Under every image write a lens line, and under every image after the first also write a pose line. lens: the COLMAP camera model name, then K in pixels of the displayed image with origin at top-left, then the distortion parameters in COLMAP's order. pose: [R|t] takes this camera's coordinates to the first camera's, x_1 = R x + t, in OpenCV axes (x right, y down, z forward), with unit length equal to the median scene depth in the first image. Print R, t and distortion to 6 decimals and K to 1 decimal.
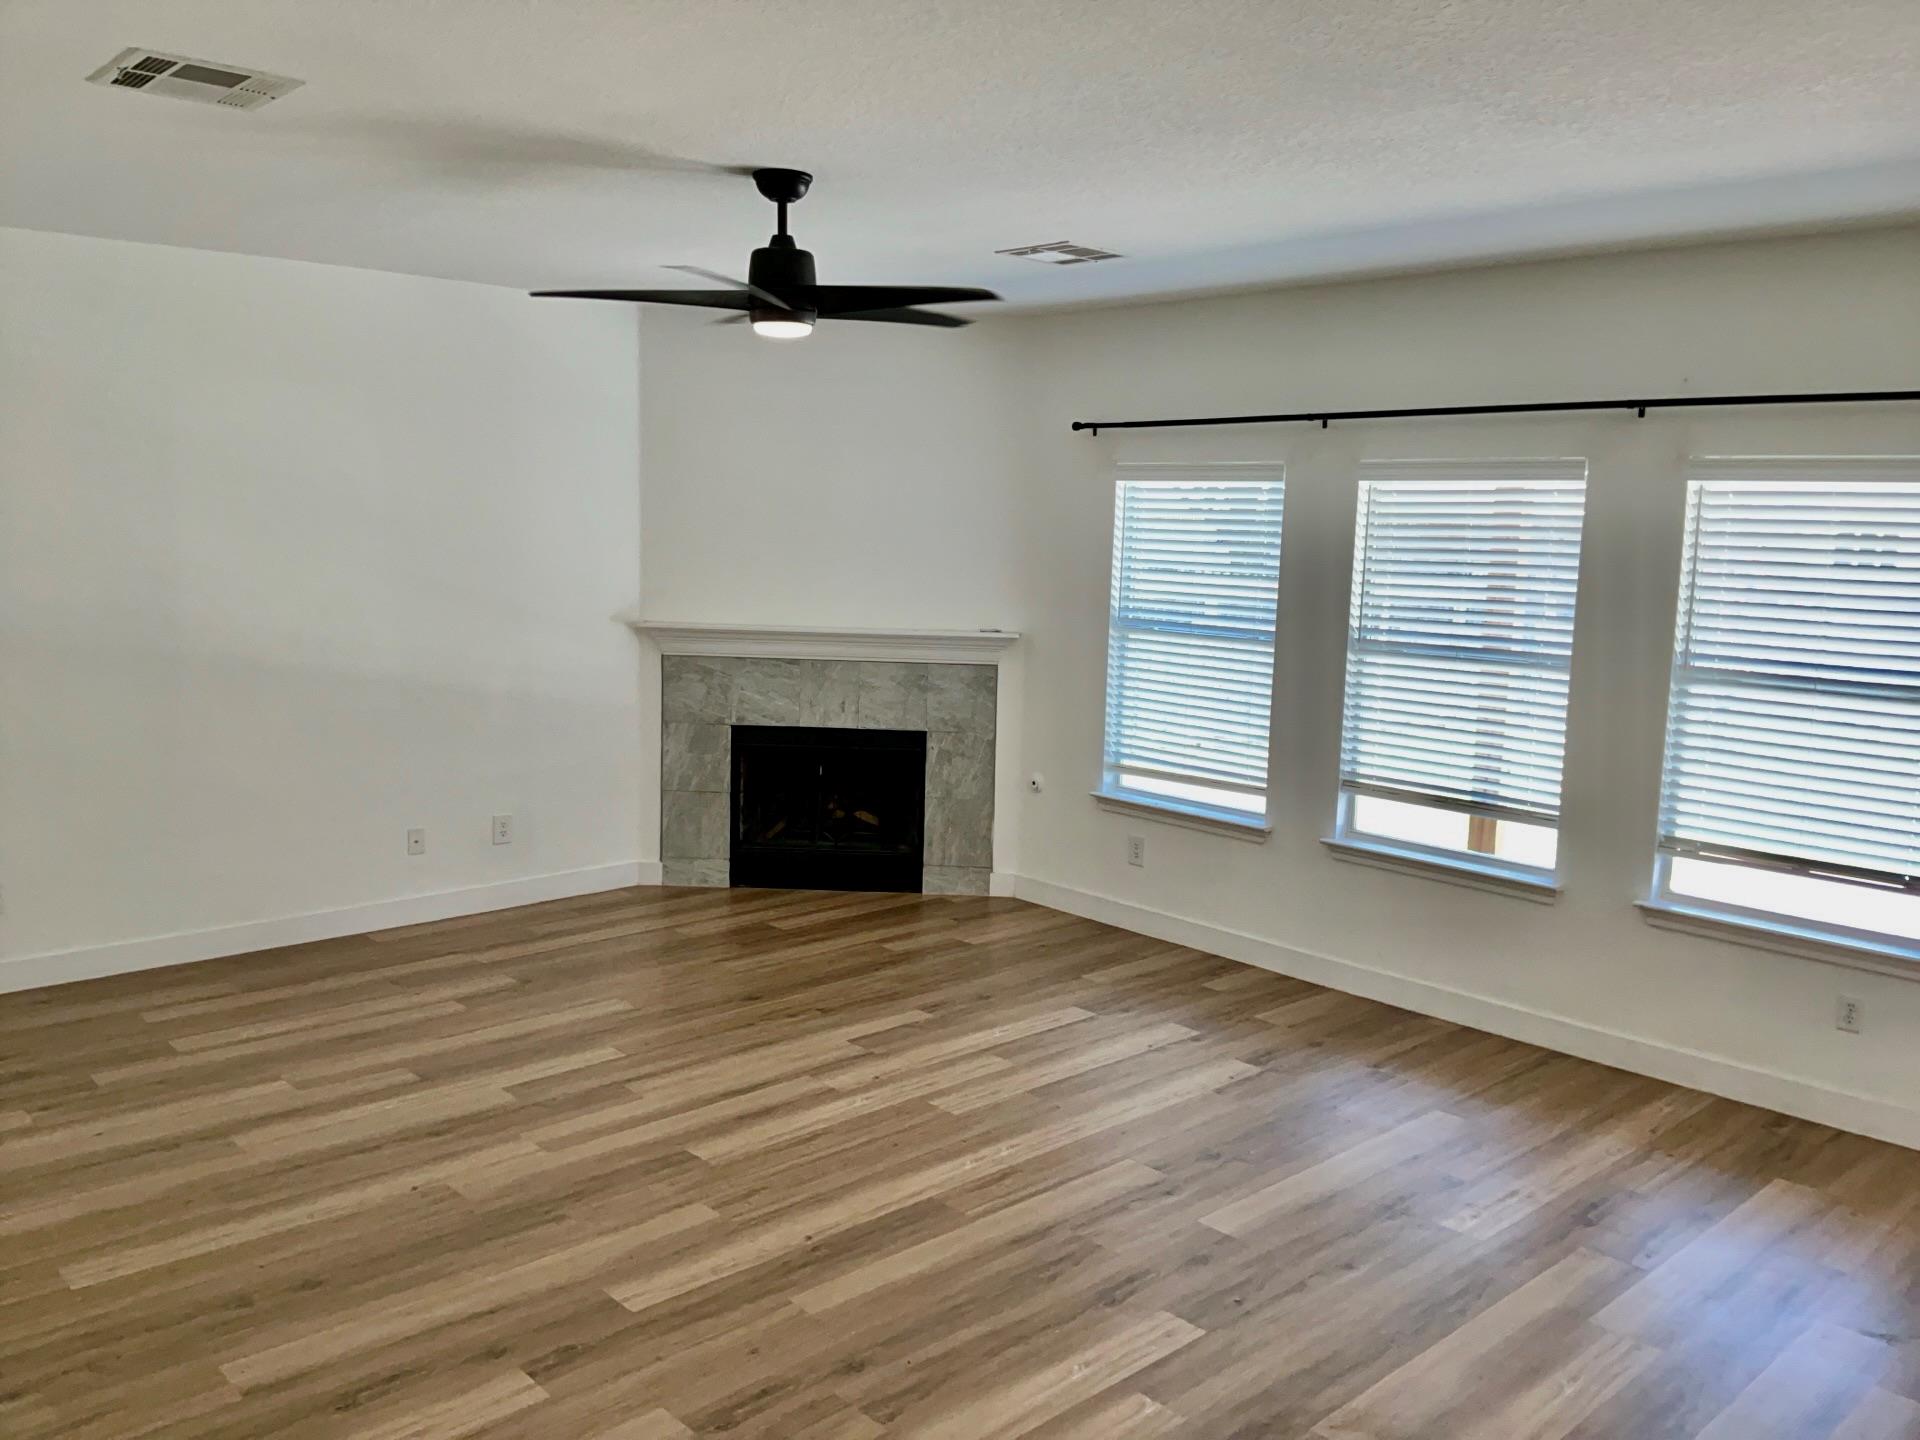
lens RADIAL K [[1519.7, 0, 960.0], [0, 1519.7, 720.0], [0, 0, 1]] dist [0.167701, -0.357730]
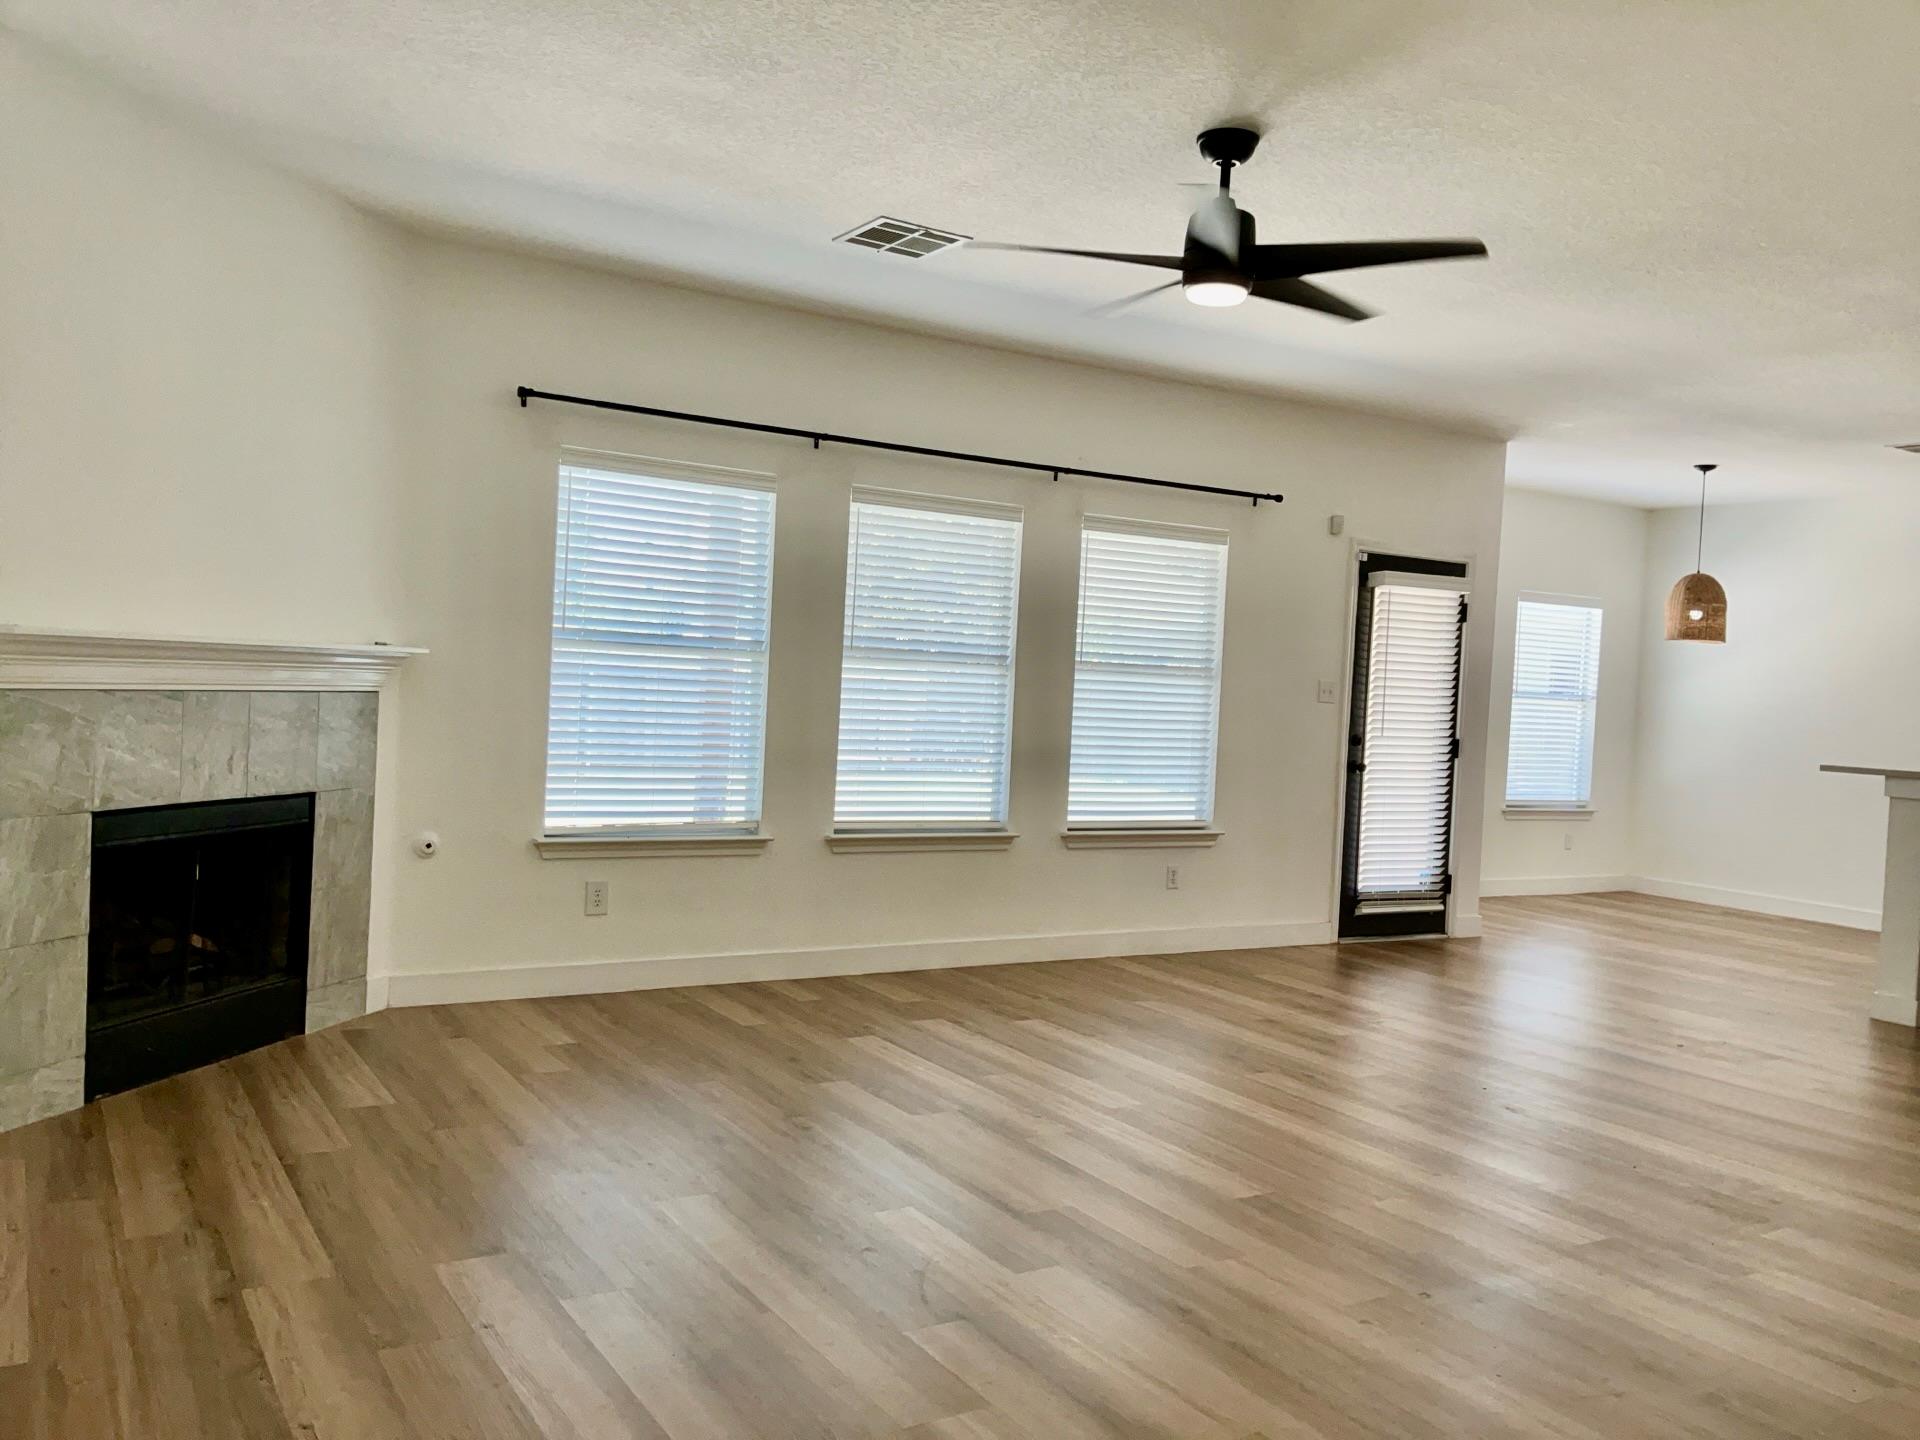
lens RADIAL K [[1519.7, 0, 960.0], [0, 1519.7, 720.0], [0, 0, 1]] dist [0.167701, -0.357730]
pose [[0.206599, -0.042098, 0.977520, -0.711912], [0.086597, 0.995940, 0.024589, -0.018557], [-0.974586, 0.079570, 0.209405, 0.639694]]
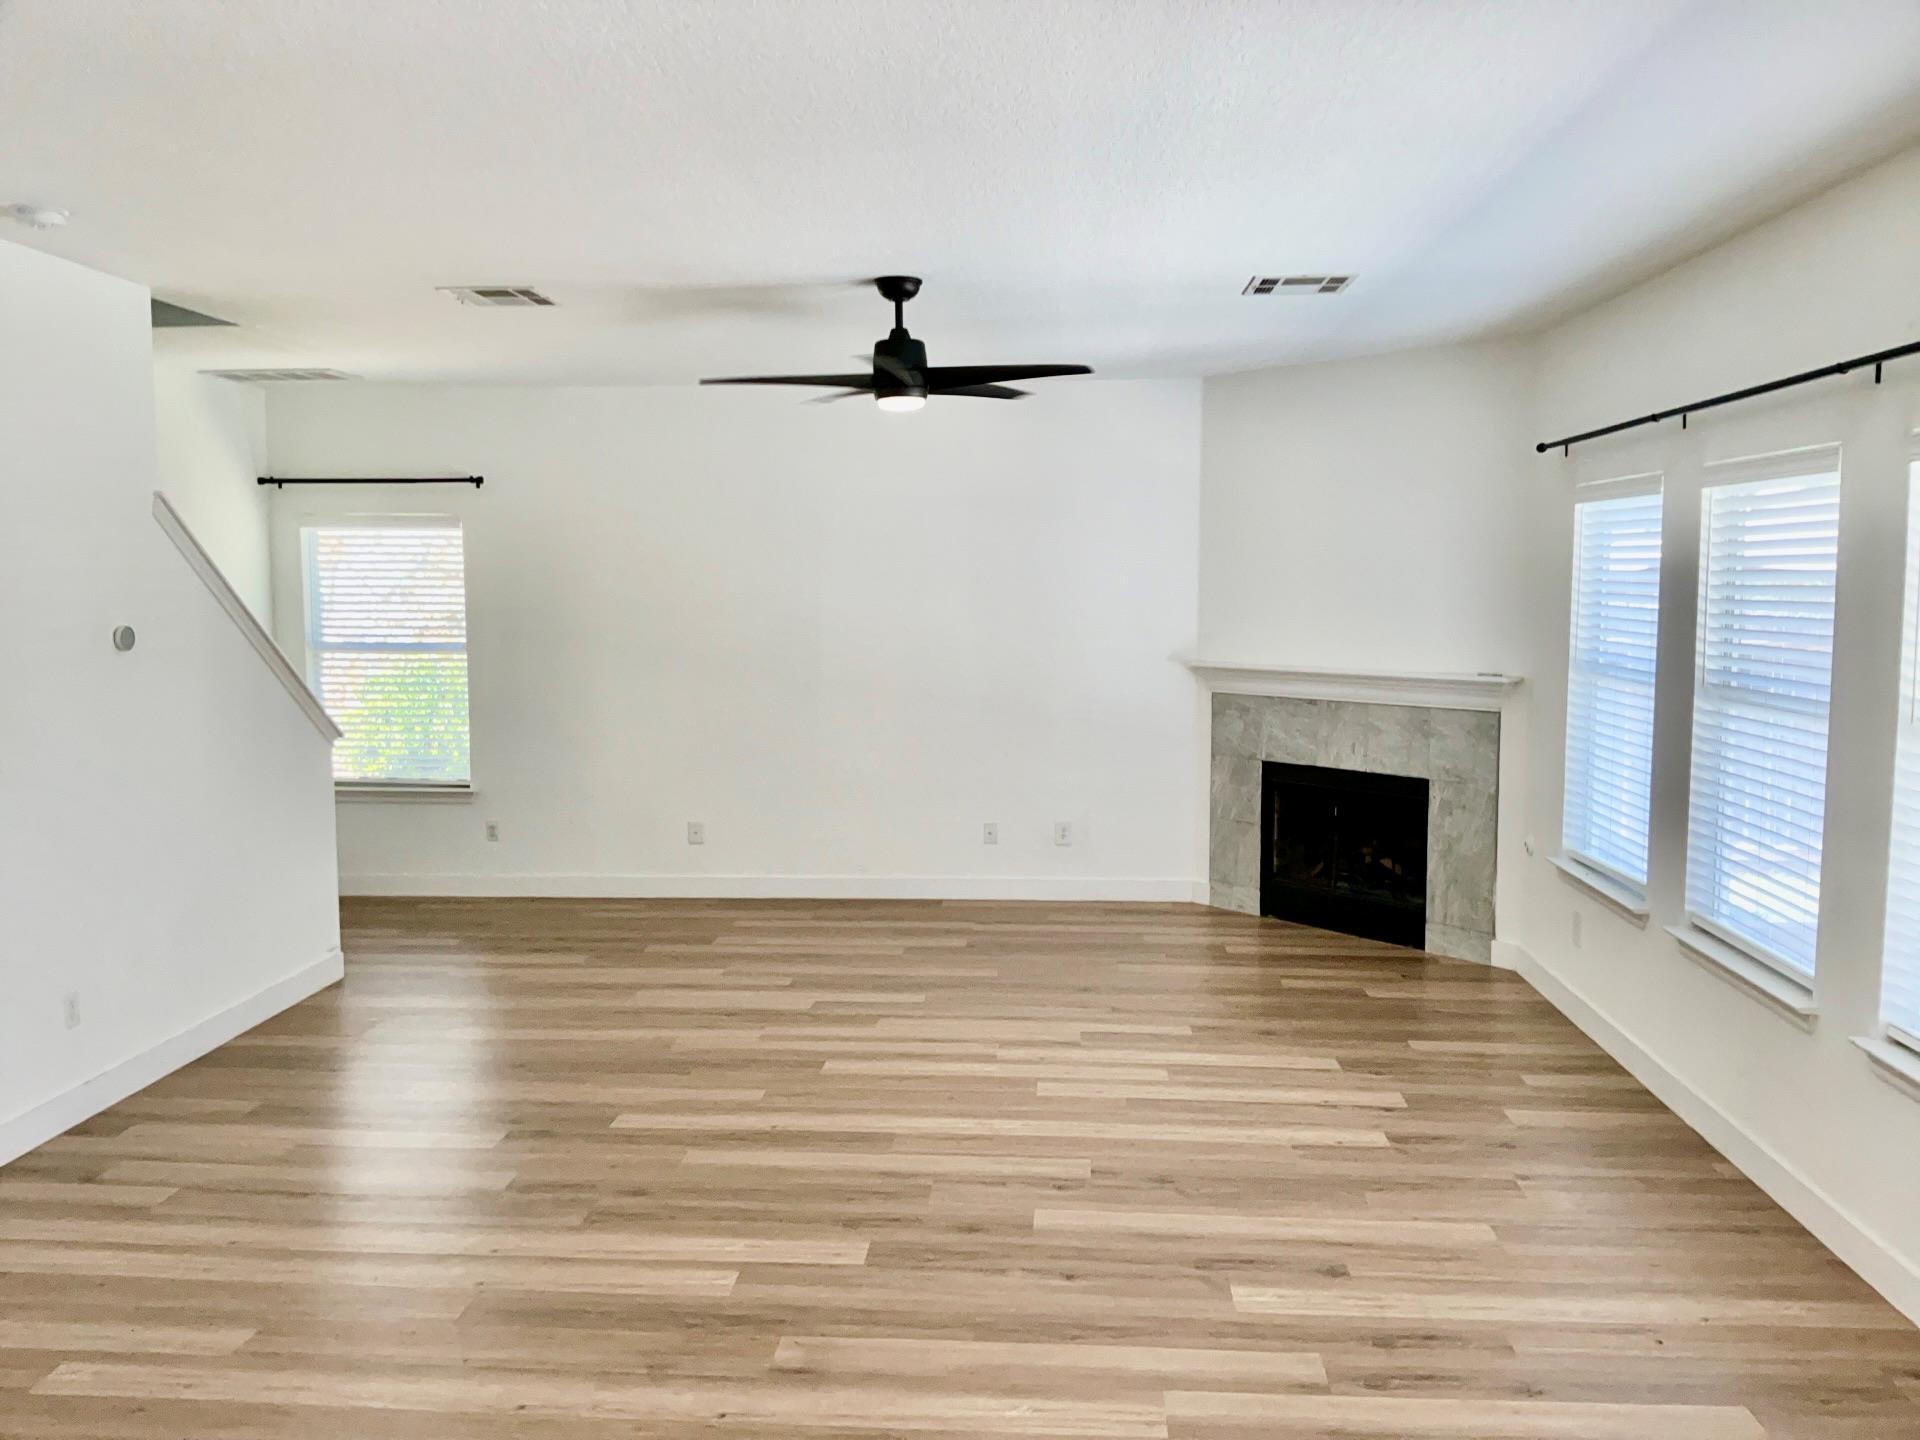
lens RADIAL K [[1519.7, 0, 960.0], [0, 1519.7, 720.0], [0, 0, 1]] dist [0.167701, -0.357730]
pose [[0.675324, 0.039718, -0.736451, 0.543992], [-0.076410, 0.996943, -0.016300, 0.009571], [0.733552, 0.067280, 0.676295, 0.147976]]
